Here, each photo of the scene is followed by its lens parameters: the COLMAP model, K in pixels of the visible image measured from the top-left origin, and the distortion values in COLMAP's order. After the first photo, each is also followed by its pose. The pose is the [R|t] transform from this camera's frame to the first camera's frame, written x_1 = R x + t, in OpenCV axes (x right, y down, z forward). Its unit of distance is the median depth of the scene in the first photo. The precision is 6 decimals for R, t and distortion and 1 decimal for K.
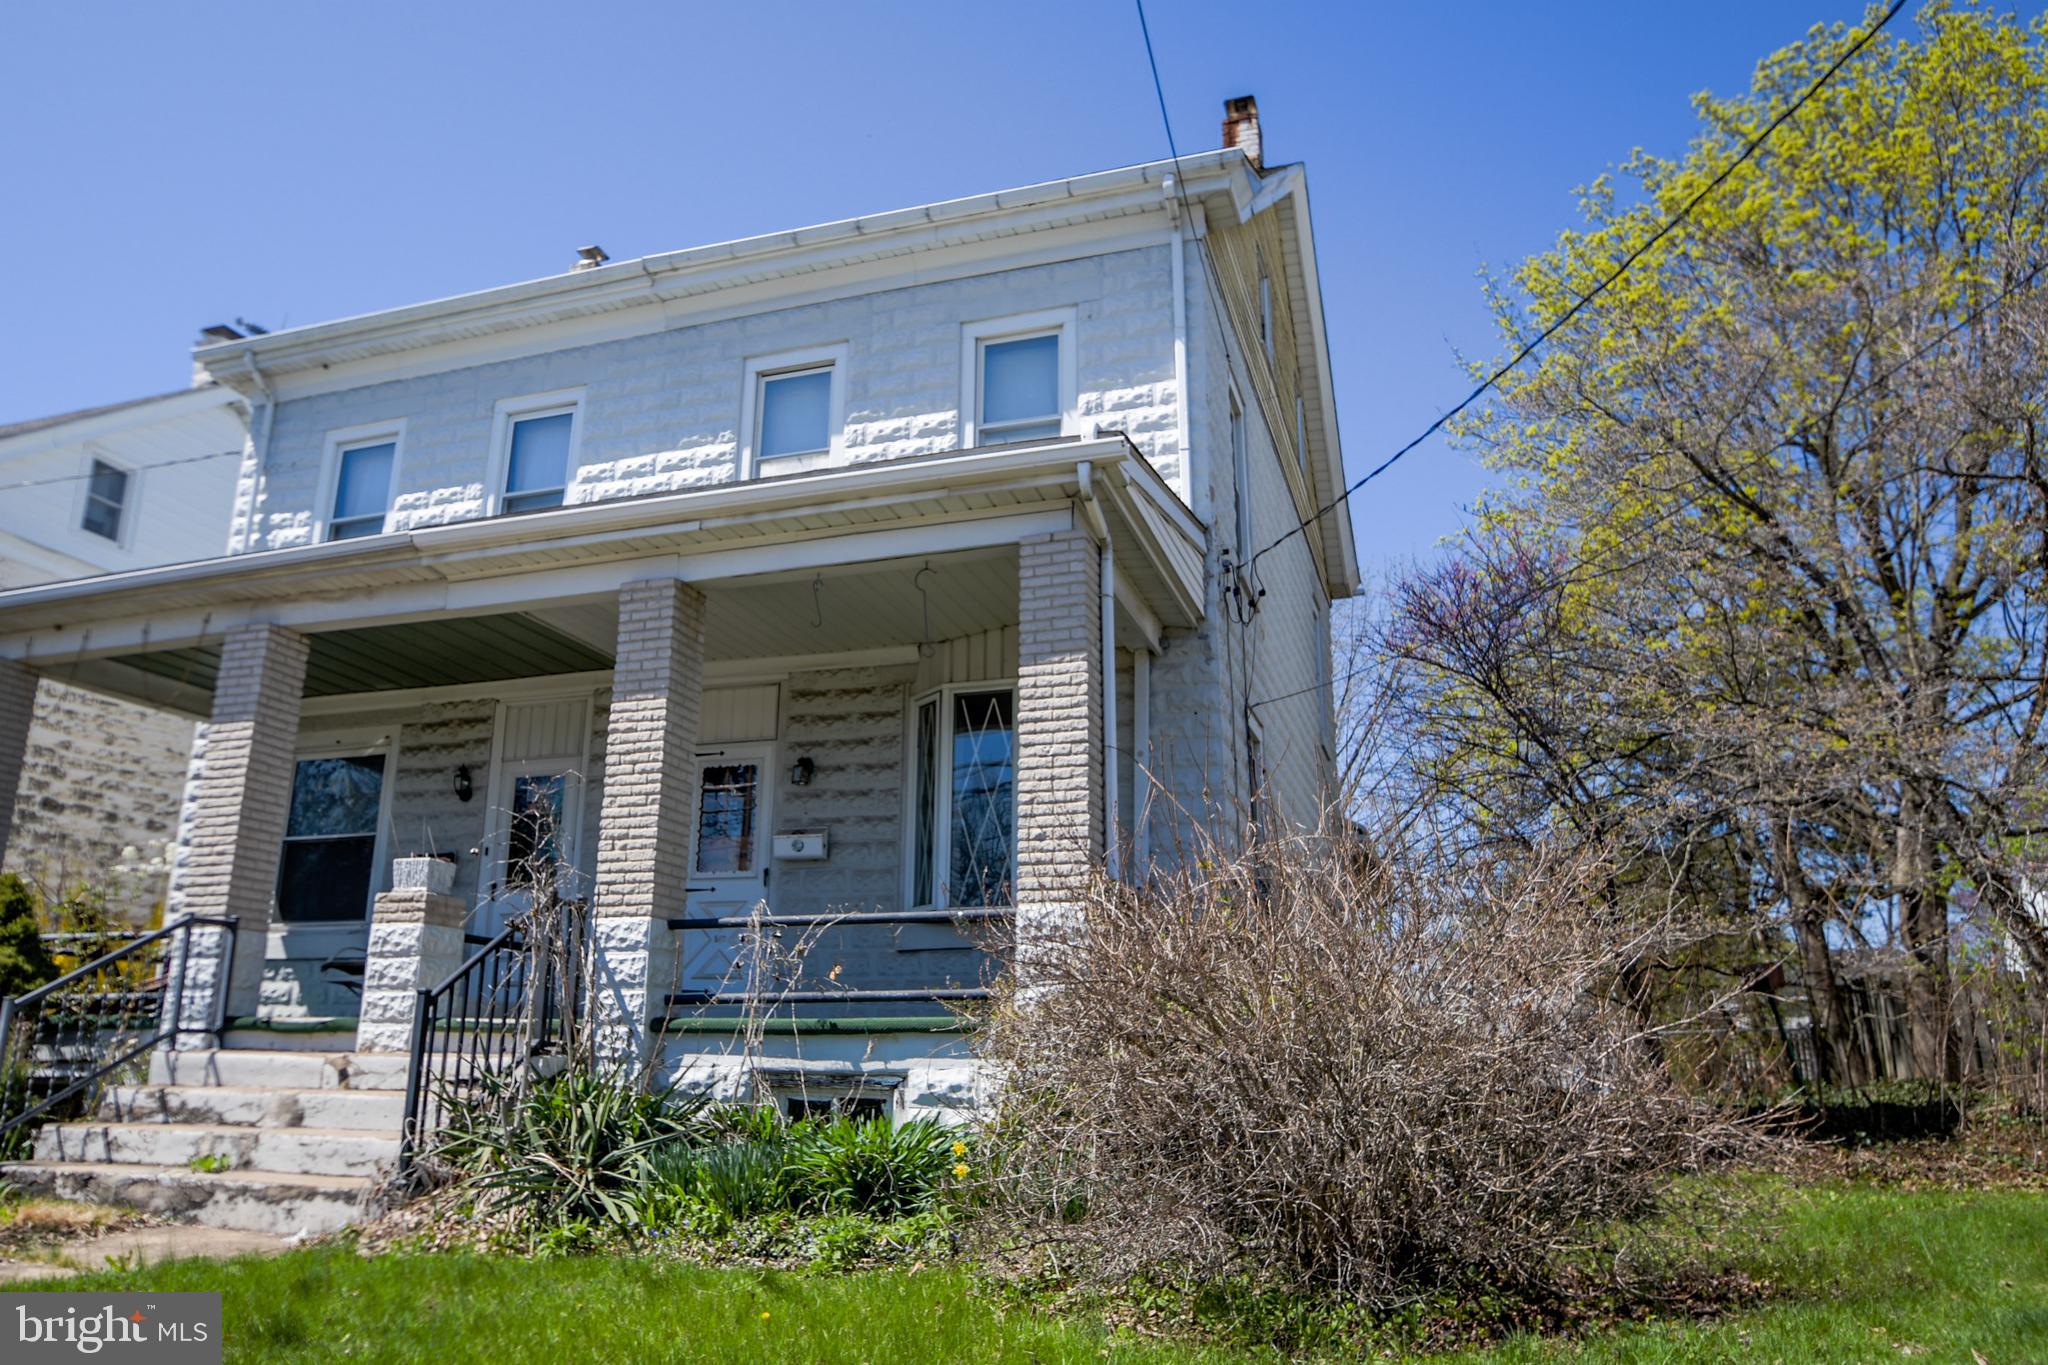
lens RADIAL K [[1429.1, 0, 998.3], [0, 1429.1, 662.7], [0, 0, 1]] dist [-0.050168, 0.014291]
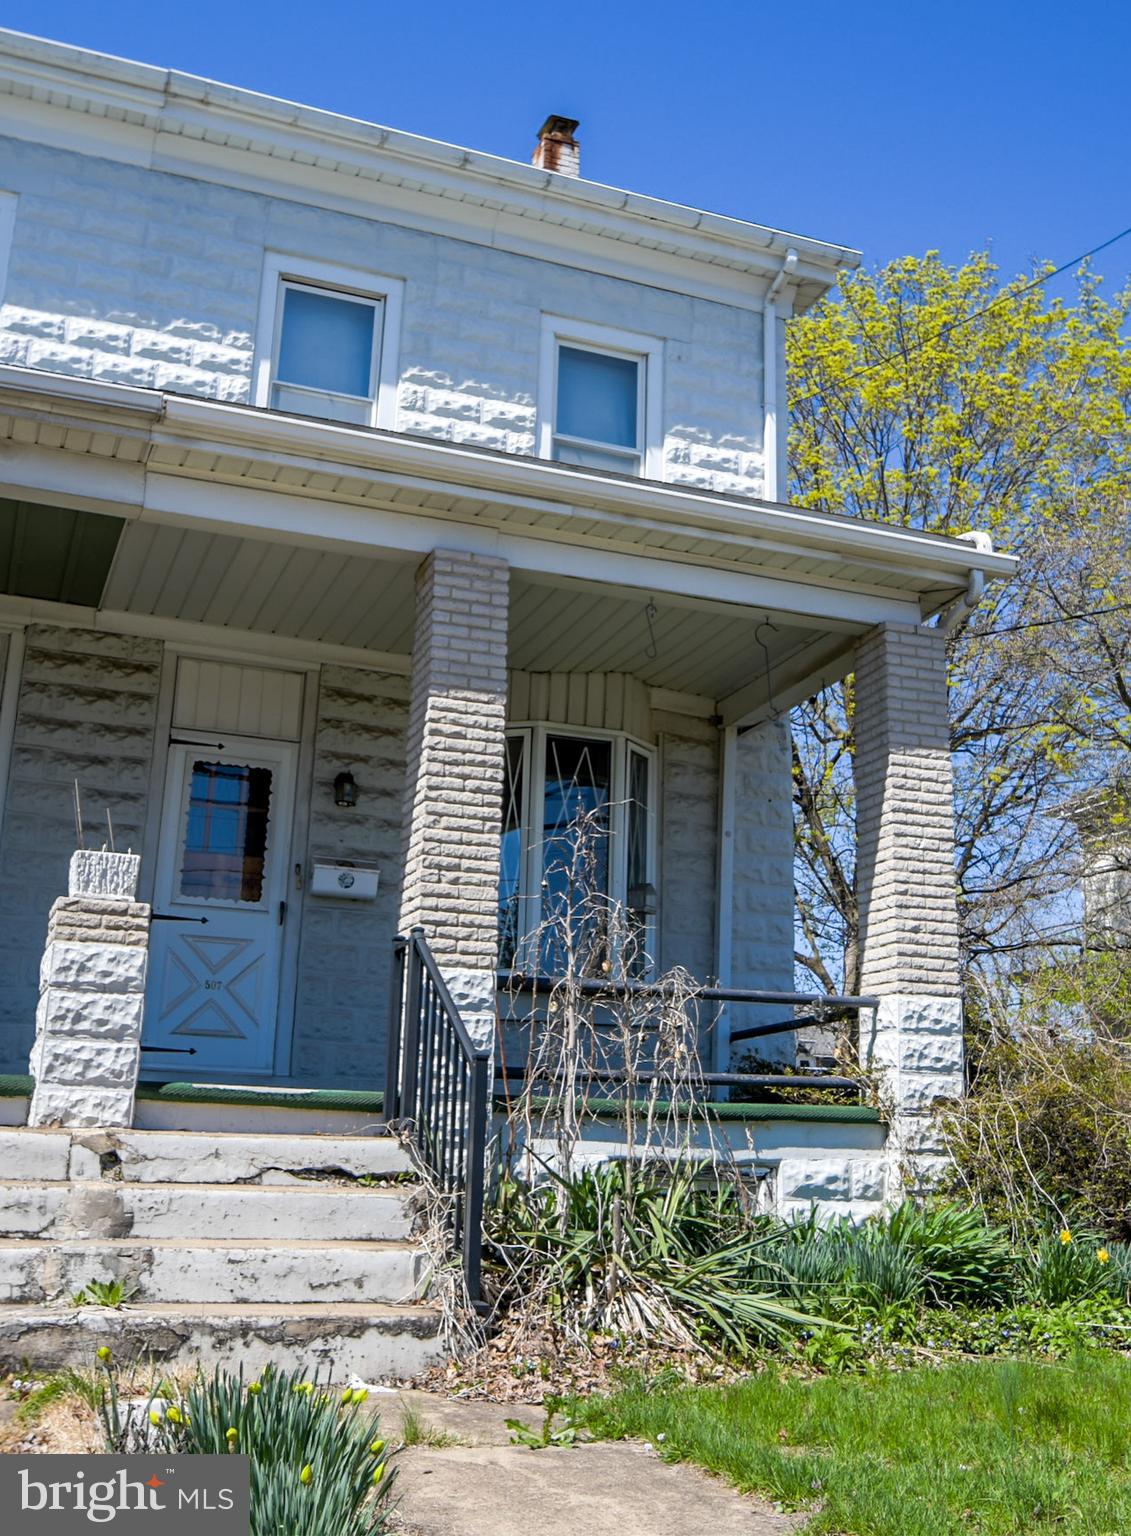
lens RADIAL K [[1643.3, 0, 641.9], [0, 1643.3, 696.6], [0, 0, 1]] dist [-0.047207, 0.000000]
pose [[0.744387, 0.191588, 0.639673, -0.822799], [-0.194526, 0.978624, -0.066738, 0.071303], [-0.638786, -0.074754, 0.765745, 0.236227]]
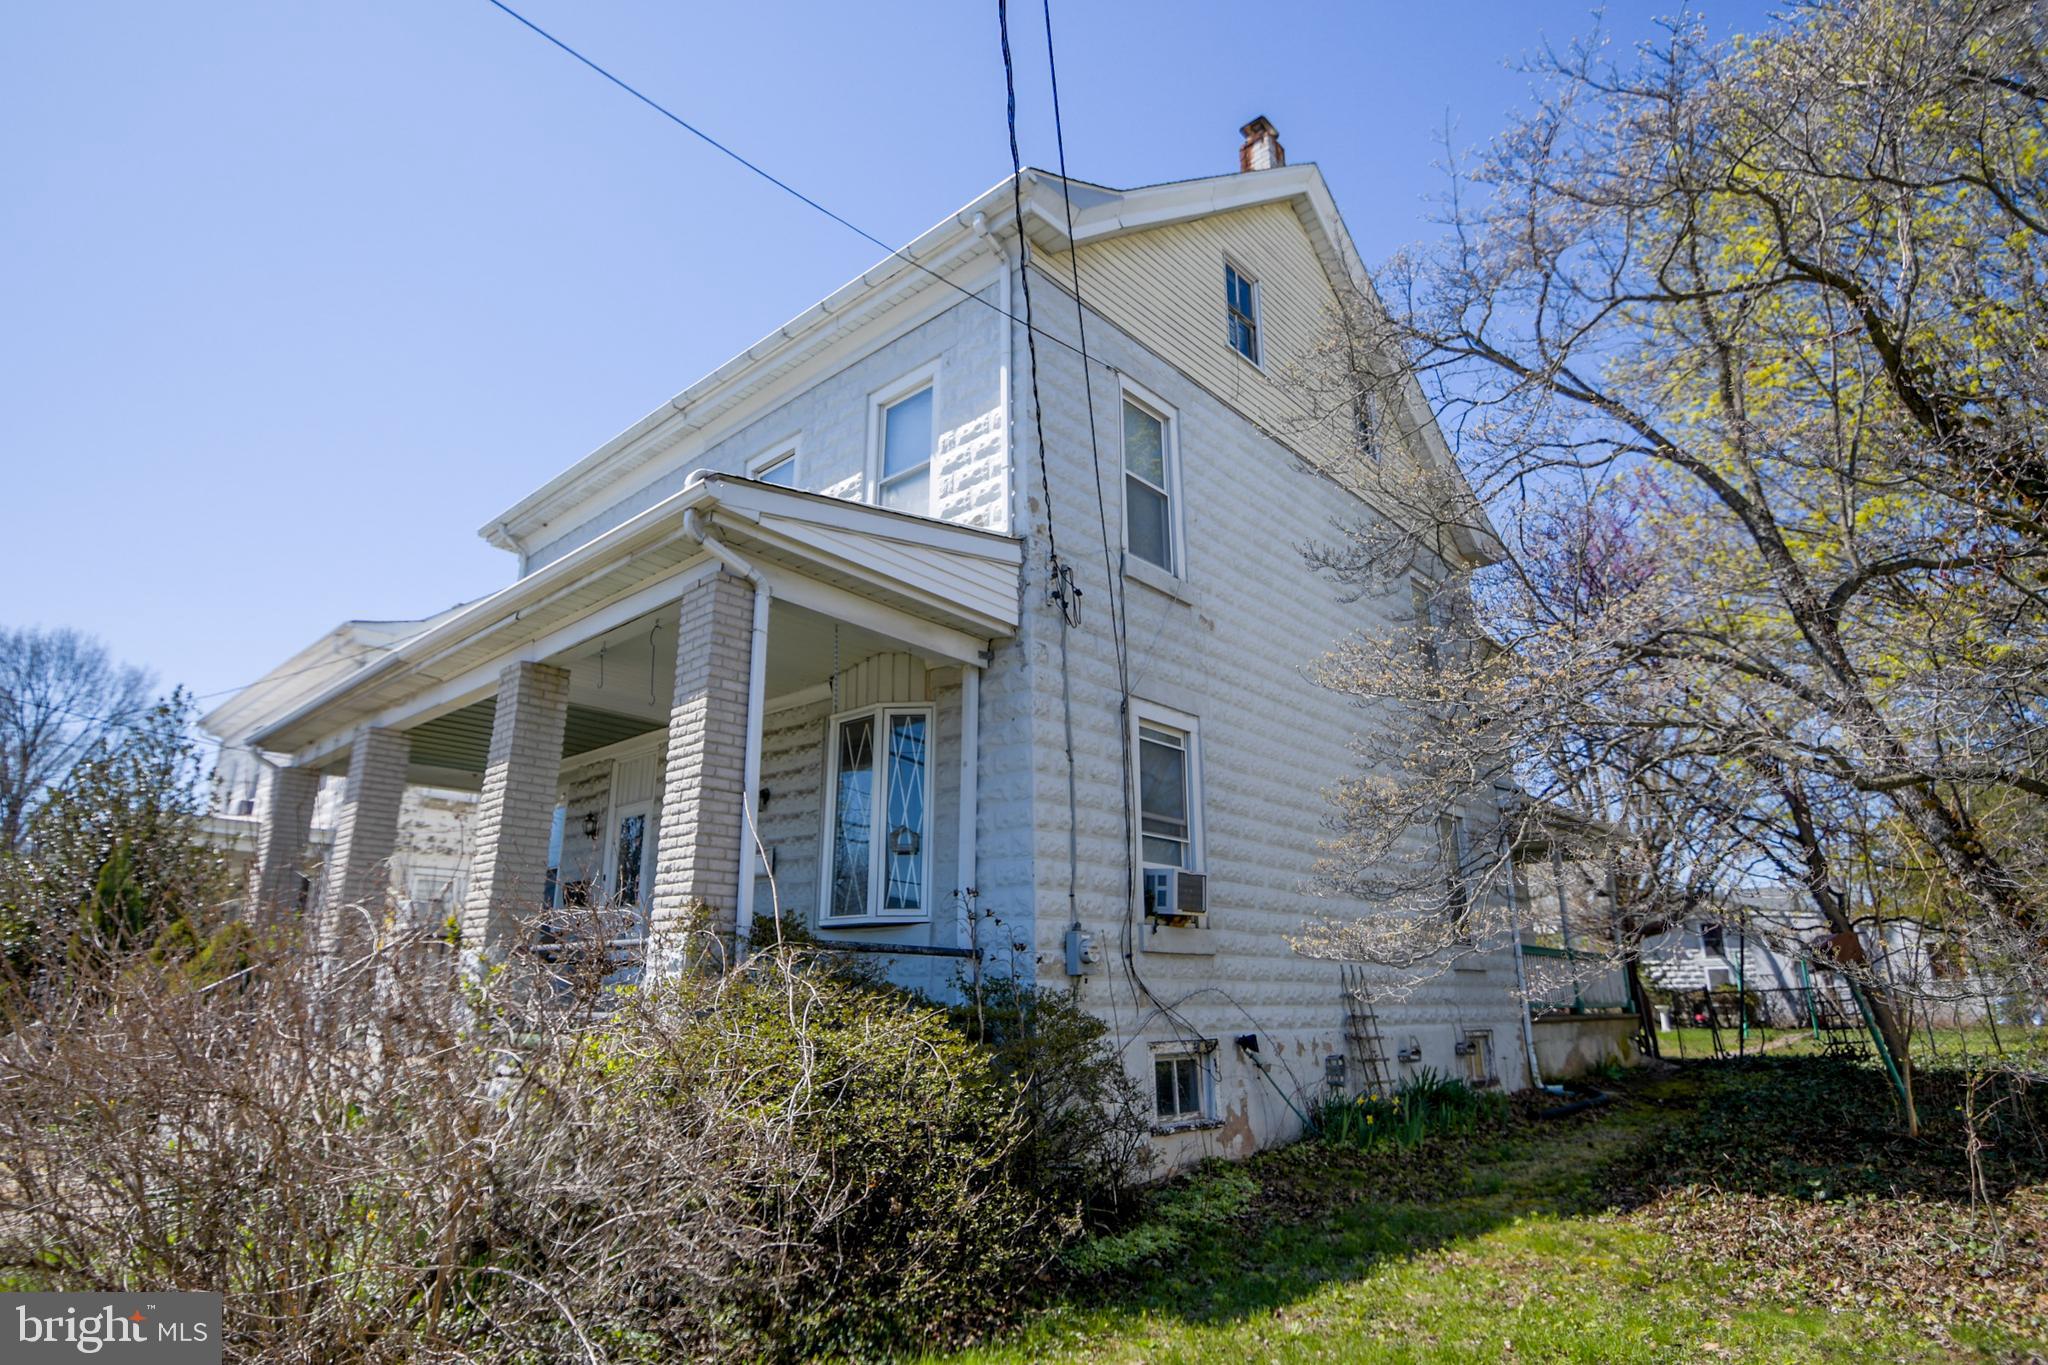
lens RADIAL K [[1086.8, 0, 1012.8], [0, 1086.8, 676.7], [0, 0, 1]] dist [-0.006124, -0.000213]
pose [[0.913080, -0.120496, -0.389570, 0.552623], [0.120422, 0.992415, -0.024712, 0.029144], [0.389593, -0.024349, 0.920665, 0.339808]]
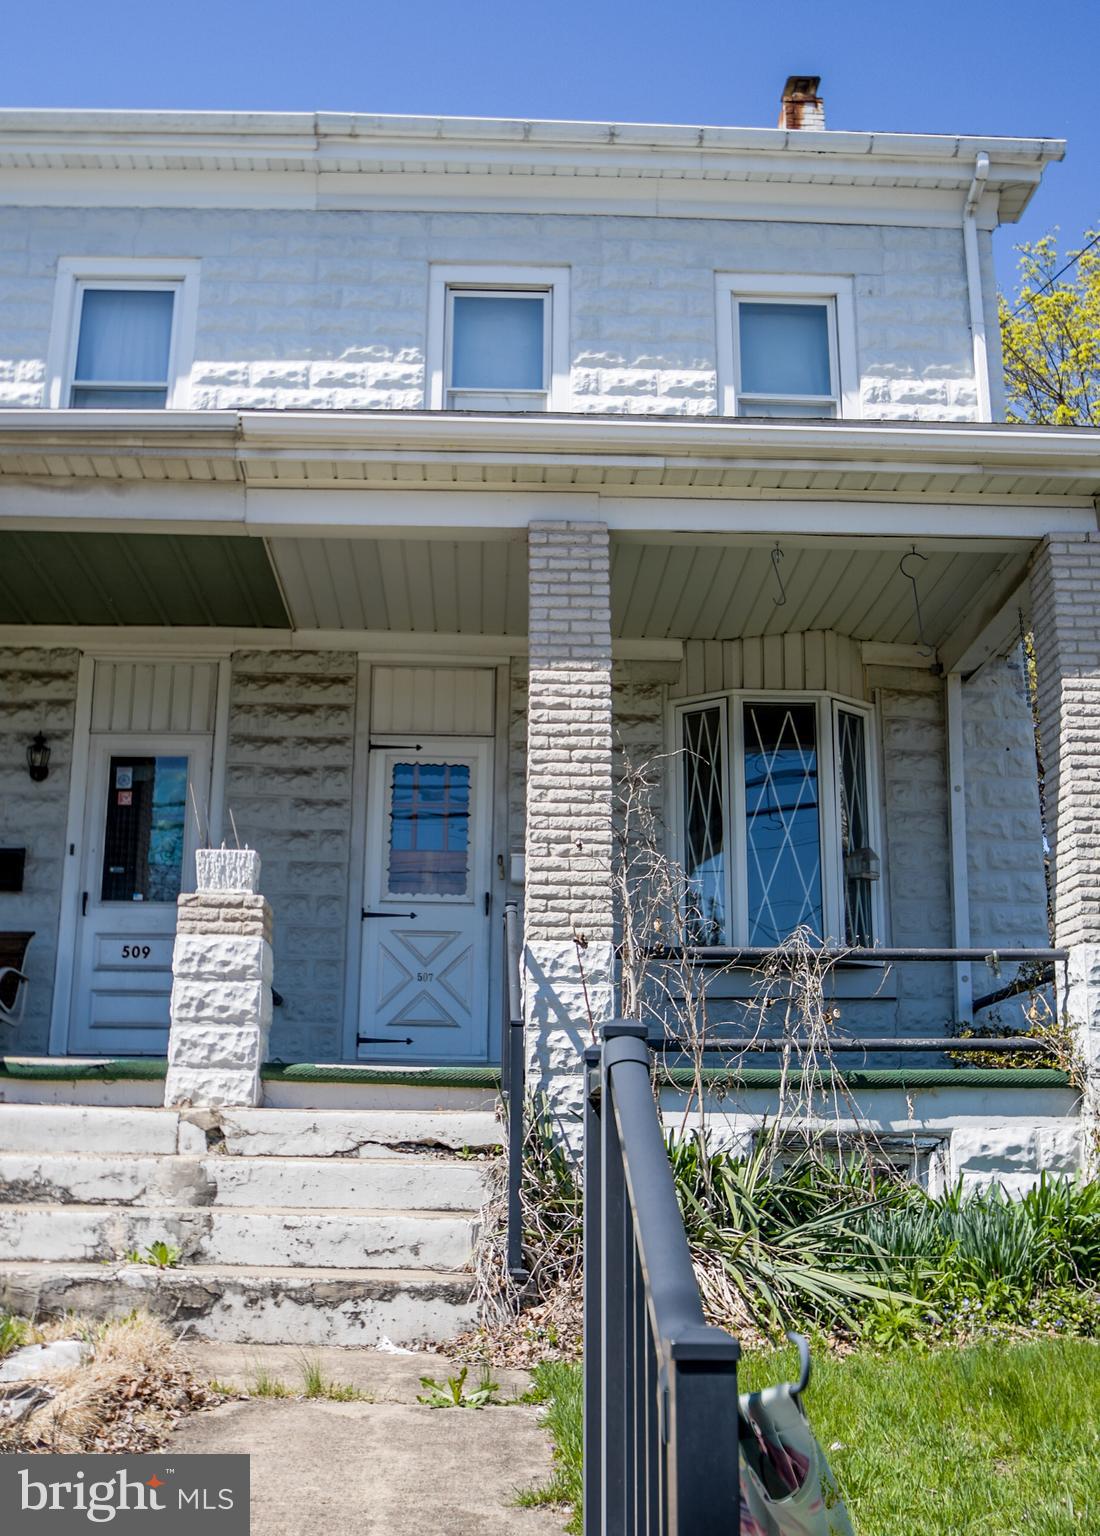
lens RADIAL K [[1634.2, 0, 515.7], [0, 1634.2, 739.1], [0, 0, 1]] dist [-0.078330, 0.000000]
pose [[0.939230, 0.091172, 0.330960, -0.613501], [-0.098698, 0.995100, 0.005966, 0.065961], [-0.328794, -0.038269, 0.943626, 0.158894]]
